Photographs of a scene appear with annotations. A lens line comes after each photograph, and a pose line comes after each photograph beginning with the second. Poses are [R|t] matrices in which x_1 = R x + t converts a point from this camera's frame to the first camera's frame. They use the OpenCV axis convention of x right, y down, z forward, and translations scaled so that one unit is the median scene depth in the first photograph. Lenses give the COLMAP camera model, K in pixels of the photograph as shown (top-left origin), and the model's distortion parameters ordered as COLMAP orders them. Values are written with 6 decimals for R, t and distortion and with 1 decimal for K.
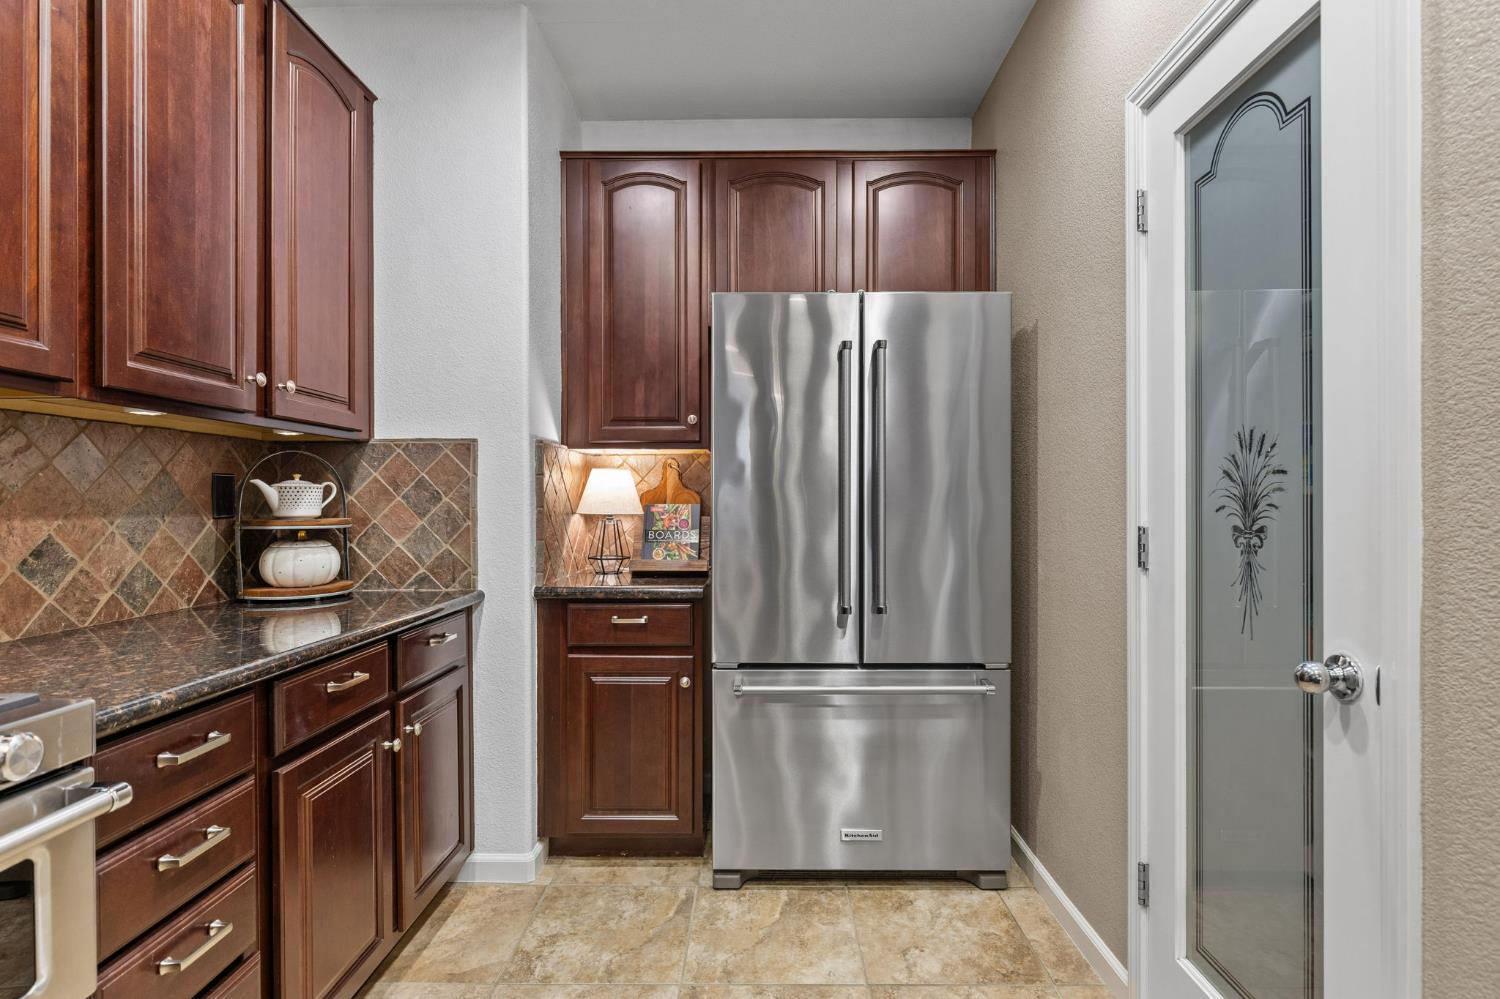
lens RADIAL K [[712.2, 0, 756.0], [0, 712.2, 500.1], [0, 0, 1]] dist [0.000169, -0.000302]
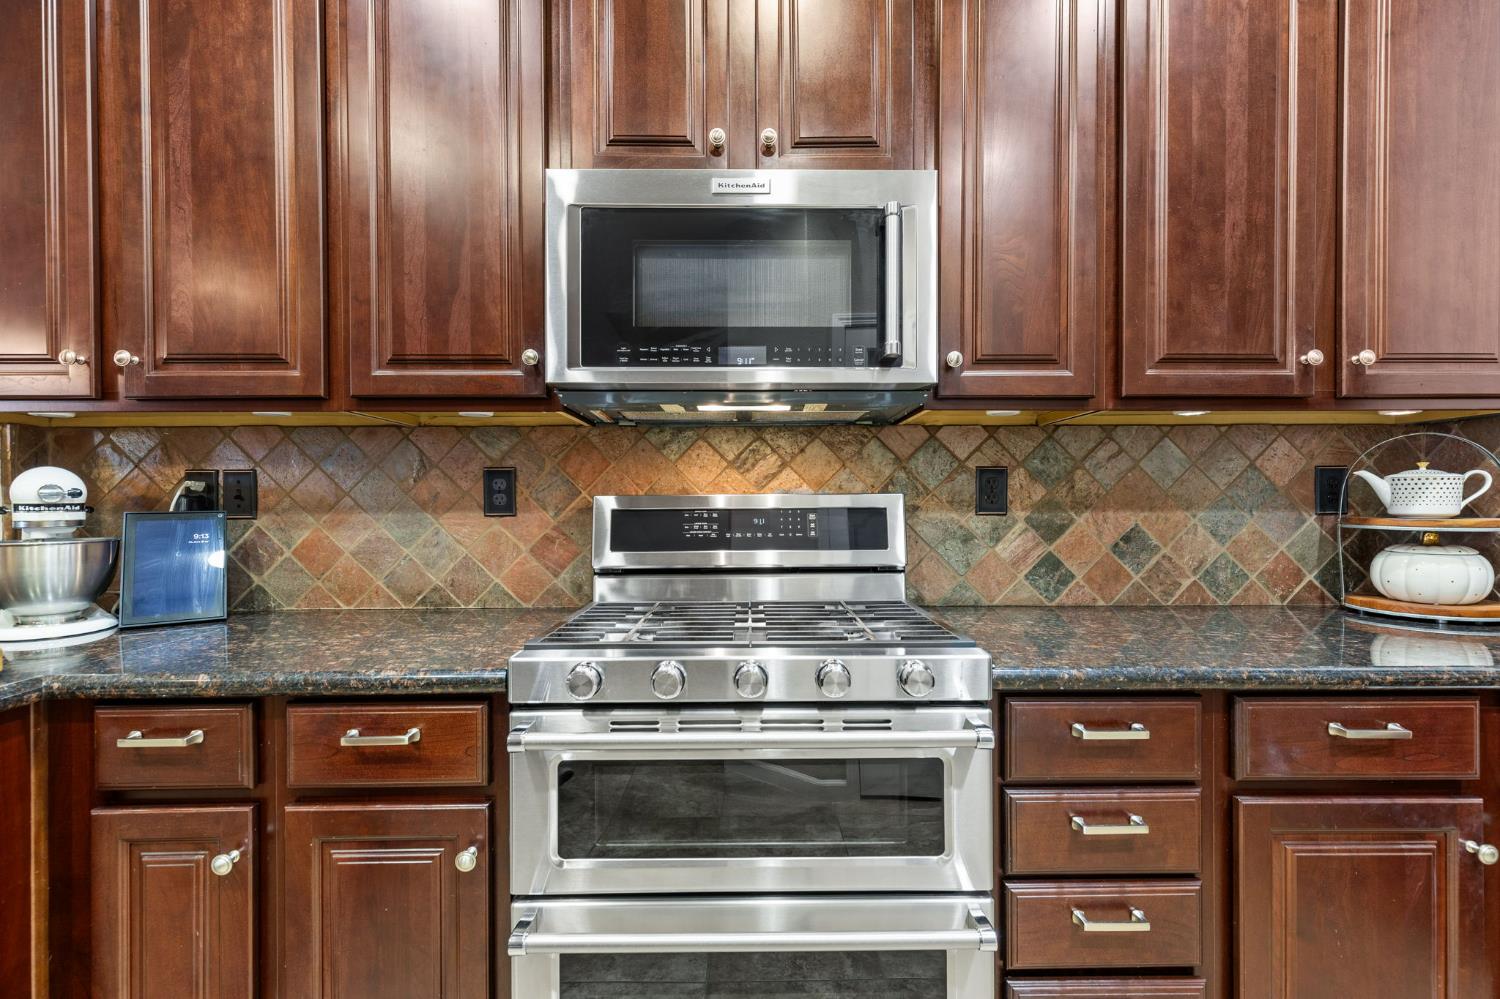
lens RADIAL K [[668.3, 0, 756.8], [0, 668.3, 503.6], [0, 0, 1]] dist [0.001969, -0.000199]
pose [[0.024234, 0.009155, -0.999664, 0.122002], [0.003426, 0.999951, 0.009241, 0.001258], [0.999700, -0.003649, 0.024201, 0.307747]]
